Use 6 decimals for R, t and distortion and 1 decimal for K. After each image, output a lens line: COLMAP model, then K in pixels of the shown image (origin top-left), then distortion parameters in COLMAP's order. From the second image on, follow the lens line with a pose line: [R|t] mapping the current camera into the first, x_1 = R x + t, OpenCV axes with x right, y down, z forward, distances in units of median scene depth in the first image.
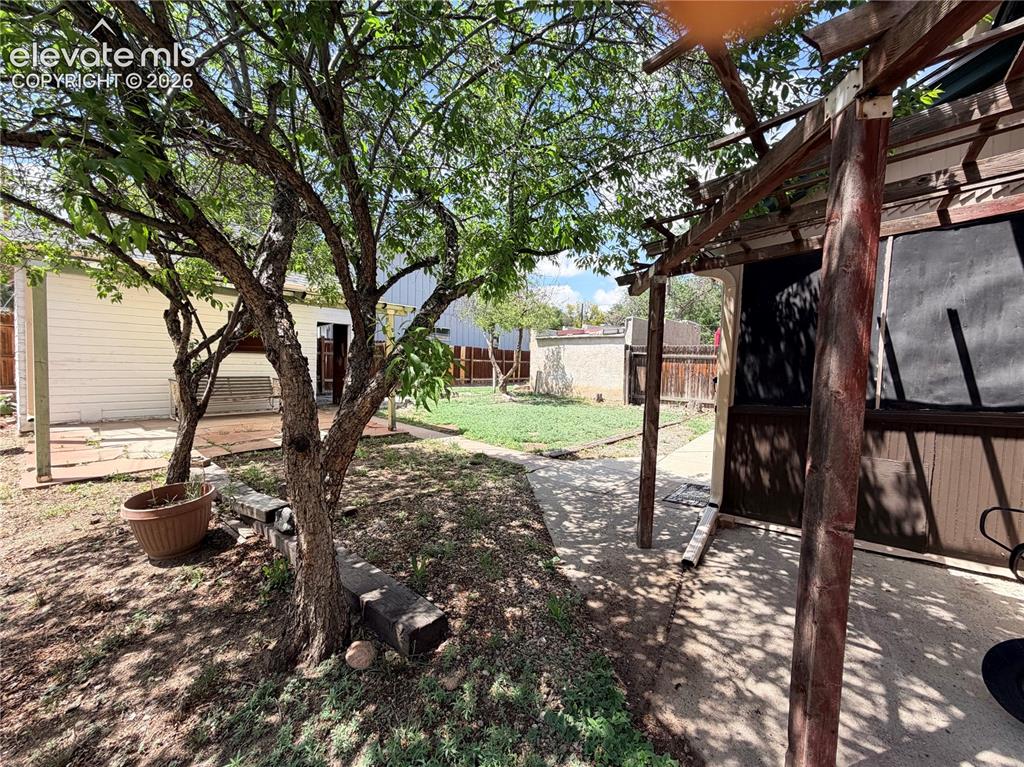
lens RADIAL K [[405.9, 0, 509.6], [0, 405.9, 385.9], [0, 0, 1]] dist [-0.004205, 0.000069]
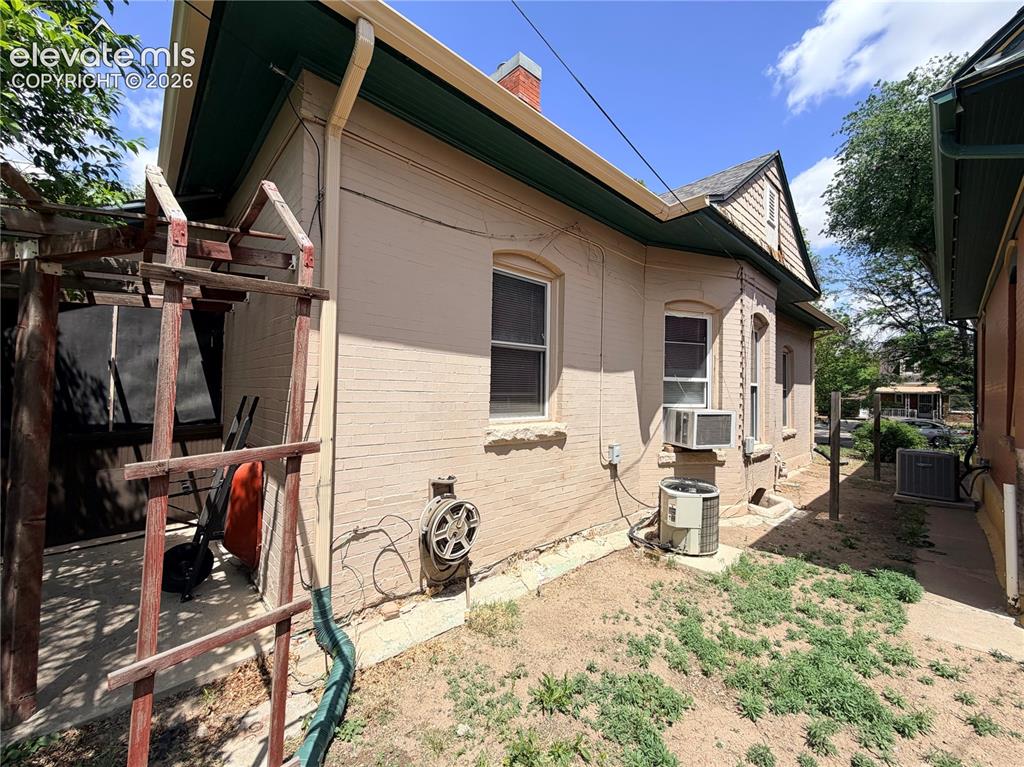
lens RADIAL K [[405.9, 0, 509.5], [0, 405.9, 382.4], [0, 0, 1]] dist [-0.004205, 0.000069]
pose [[0.128137, -0.001046, 0.991756, -0.217155], [0.039371, 0.999217, -0.004033, -0.045512], [-0.990975, 0.039563, 0.128078, -0.451413]]
